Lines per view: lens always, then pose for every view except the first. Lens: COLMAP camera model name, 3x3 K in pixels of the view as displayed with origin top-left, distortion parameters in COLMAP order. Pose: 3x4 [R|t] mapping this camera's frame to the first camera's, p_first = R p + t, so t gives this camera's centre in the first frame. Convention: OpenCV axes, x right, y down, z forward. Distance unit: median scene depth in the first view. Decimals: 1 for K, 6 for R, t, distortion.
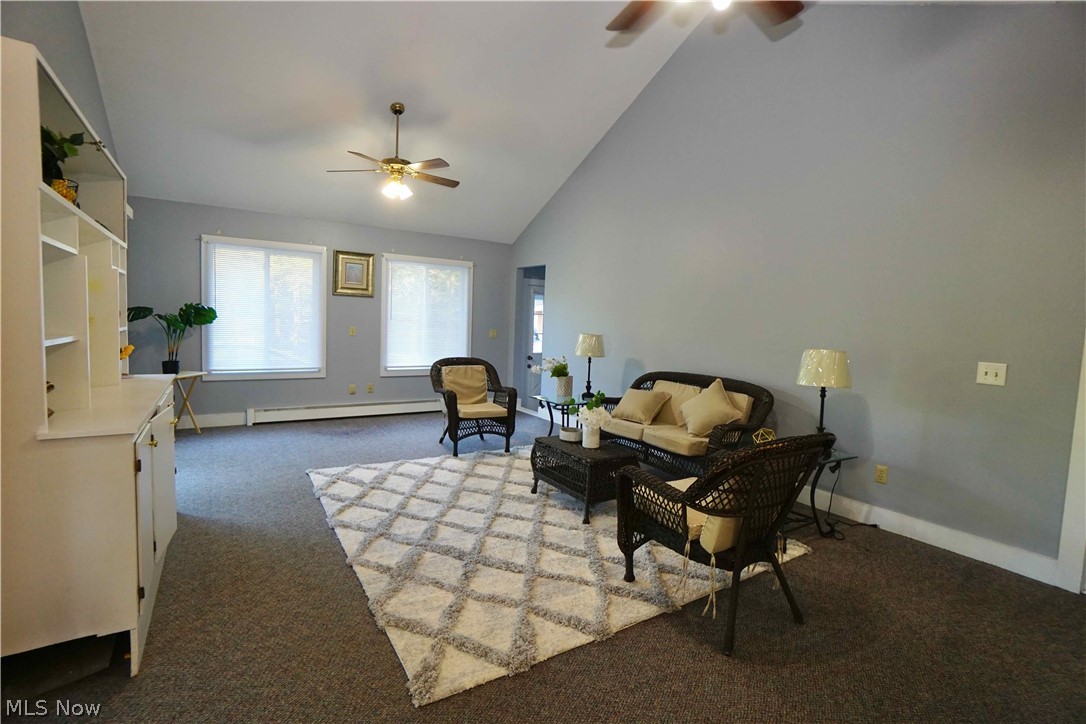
lens RADIAL K [[491.8, 0, 543.0], [0, 491.8, 362.0], [0, 0, 1]] dist [-0.038605, 0.000090]
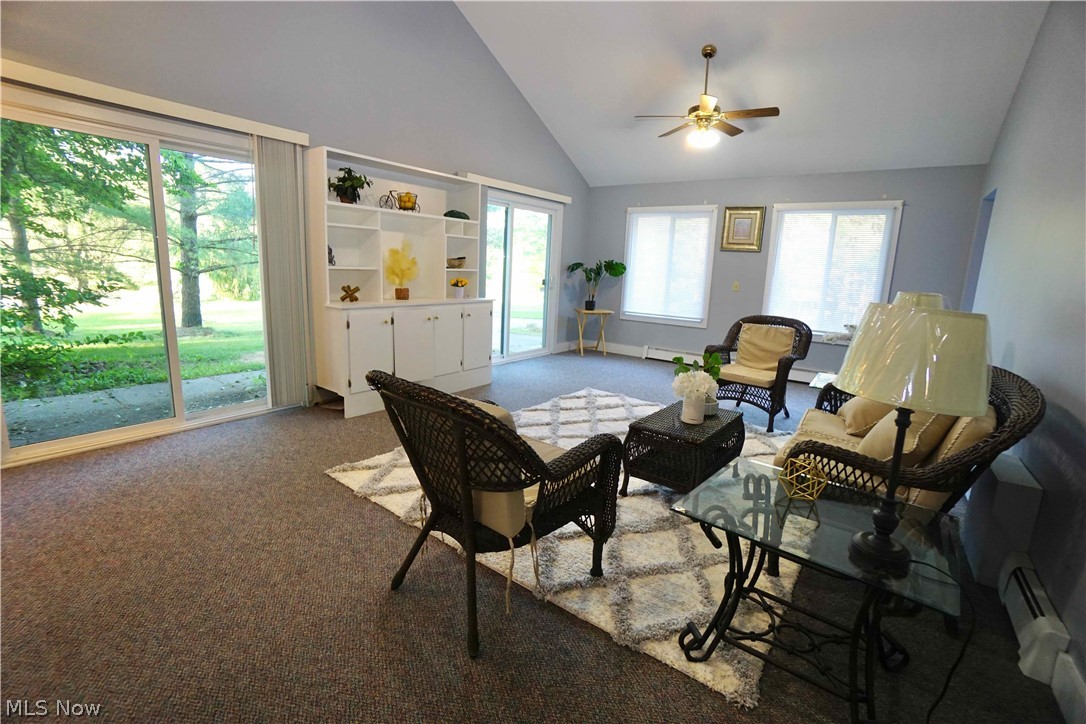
lens RADIAL K [[478.8, 0, 543.0], [0, 478.8, 362.0], [0, 0, 1]] dist [-0.059950, 0.018568]
pose [[0.348733, 0.162295, -0.923063, 0.487456], [-0.101247, 0.985653, 0.135049, -0.000891], [0.931737, 0.046361, 0.360161, 0.341021]]
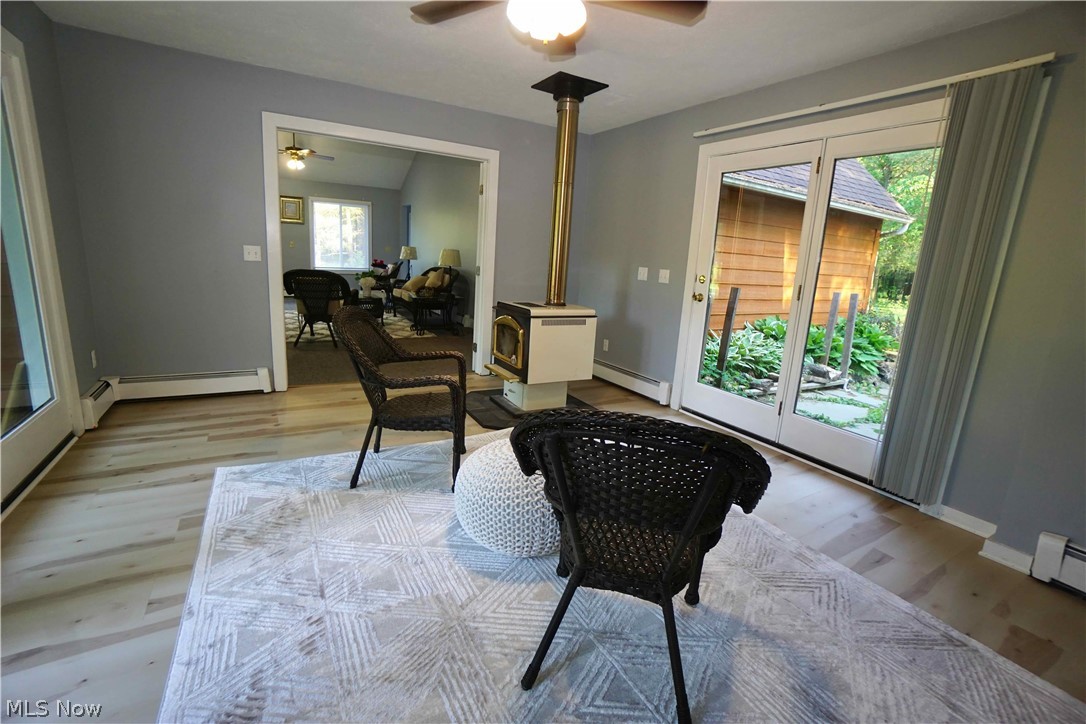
lens RADIAL K [[473.2, 0, 543.0], [0, 473.2, 362.0], [0, 0, 1]] dist [-0.014706, 0.000241]
pose [[0.998733, 0.028574, -0.041427, 0.666692], [-0.022168, 0.988800, 0.147592, 0.096043], [0.045180, -0.146486, 0.988180, -0.757731]]
